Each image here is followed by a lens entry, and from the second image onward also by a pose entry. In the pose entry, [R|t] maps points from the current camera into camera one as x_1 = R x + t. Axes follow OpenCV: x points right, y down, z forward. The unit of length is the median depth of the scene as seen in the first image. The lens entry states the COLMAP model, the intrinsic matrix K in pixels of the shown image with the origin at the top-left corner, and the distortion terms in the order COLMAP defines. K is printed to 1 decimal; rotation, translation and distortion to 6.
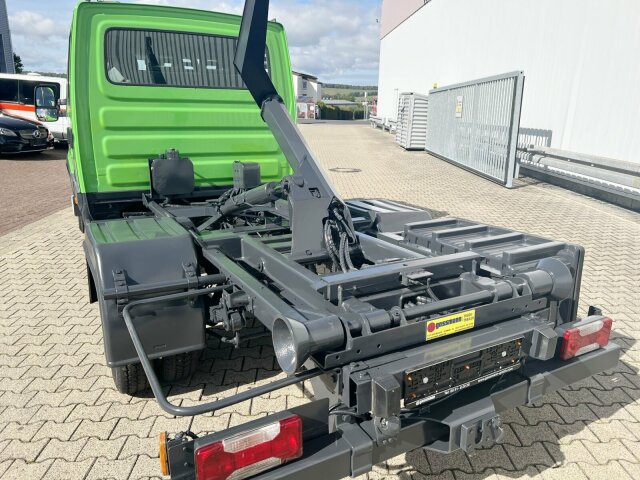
lens RADIAL K [[482.8, 0, 326.1], [0, 482.8, 237.8], [0, 0, 1]] dist [0.030991, -0.032512]
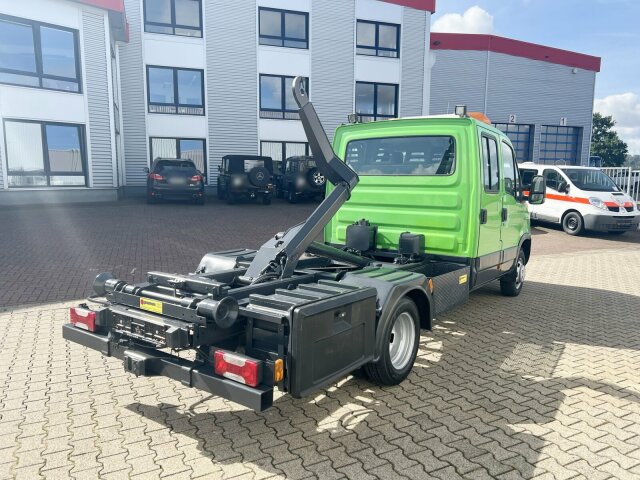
lens RADIAL K [[482.8, 0, 324.0], [0, 482.8, 247.9], [0, 0, 1]] dist [0.030991, -0.032512]
pose [[0.434775, 0.115063, -0.893158, 1.501257], [-0.242533, 0.970119, 0.006917, -0.139879], [0.867265, 0.213613, 0.449690, 0.495336]]
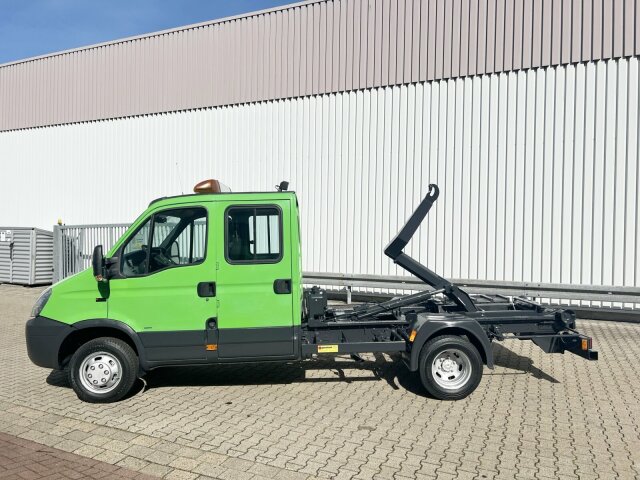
lens RADIAL K [[482.8, 0, 318.0], [0, 482.8, 239.4], [0, 0, 1]] dist [0.030991, -0.032512]
pose [[0.466168, -0.026470, 0.884300, -2.768216], [0.239310, 0.966062, -0.097237, -0.300178], [-0.851715, 0.256951, 0.456681, 0.461166]]
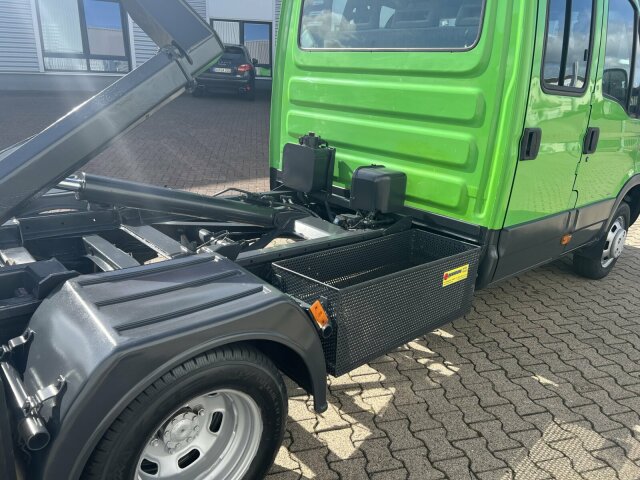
lens RADIAL K [[482.8, 0, 324.0], [0, 482.8, 245.1], [0, 0, 1]] dist [0.030991, -0.032512]
pose [[0.230874, 0.317332, -0.919781, 0.772522], [-0.298903, 0.922740, 0.243325, -0.356800], [0.925934, 0.218748, 0.307888, 1.385868]]
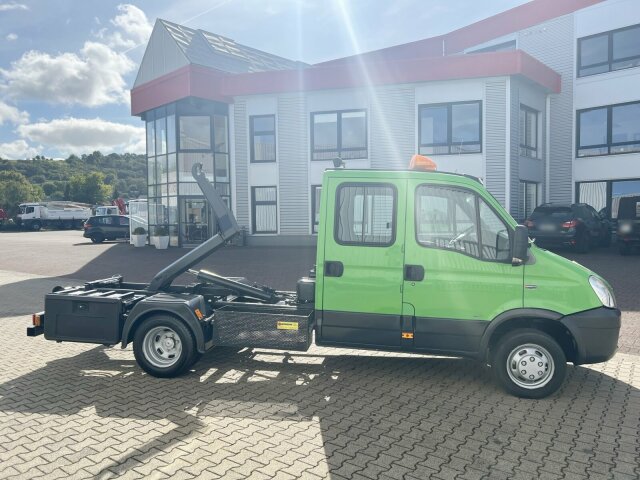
lens RADIAL K [[482.8, 0, 322.3], [0, 482.8, 241.7], [0, 0, 1]] dist [0.030991, -0.032512]
pose [[-0.609496, 0.017869, -0.792588, 1.520837], [-0.218296, 0.957316, 0.189452, -0.924499], [0.762143, 0.288489, -0.579579, 3.180013]]
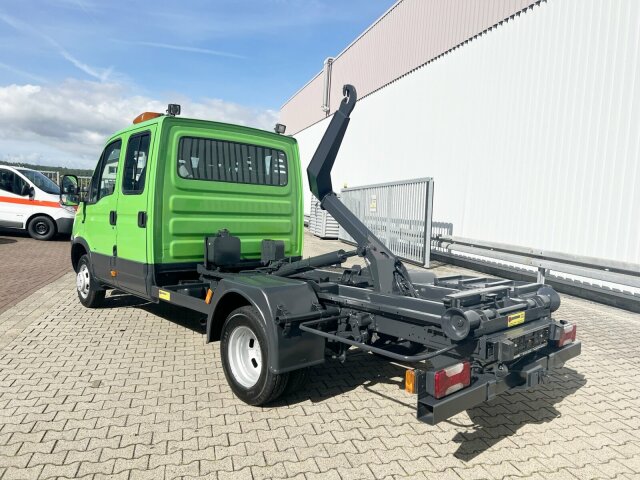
lens RADIAL K [[482.8, 0, 324.7], [0, 482.8, 242.6], [0, 0, 1]] dist [0.030991, -0.032512]
pose [[0.970359, 0.008213, 0.241529, -0.622000], [0.034710, 0.984324, -0.172919, 0.131273], [-0.239163, 0.176177, 0.954863, -0.432827]]
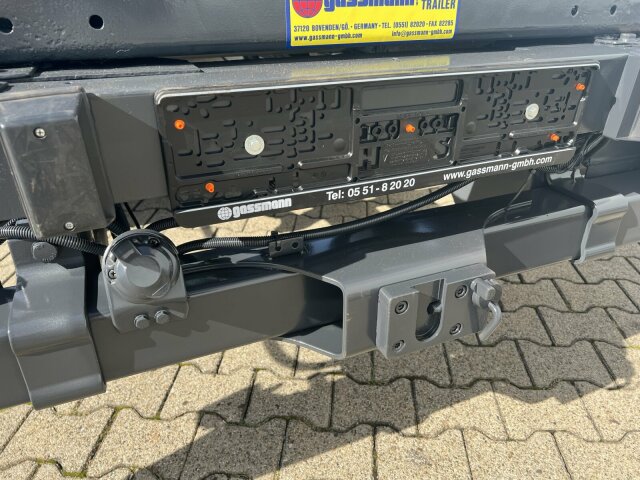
lens RADIAL K [[482.8, 0, 324.8], [0, 482.8, 242.2], [0, 0, 1]] dist [0.030991, -0.032512]
pose [[0.994390, 0.047666, -0.094426, 0.184054], [-0.024009, 0.971120, 0.237379, 0.182136], [0.103014, -0.233780, 0.966817, 0.448261]]
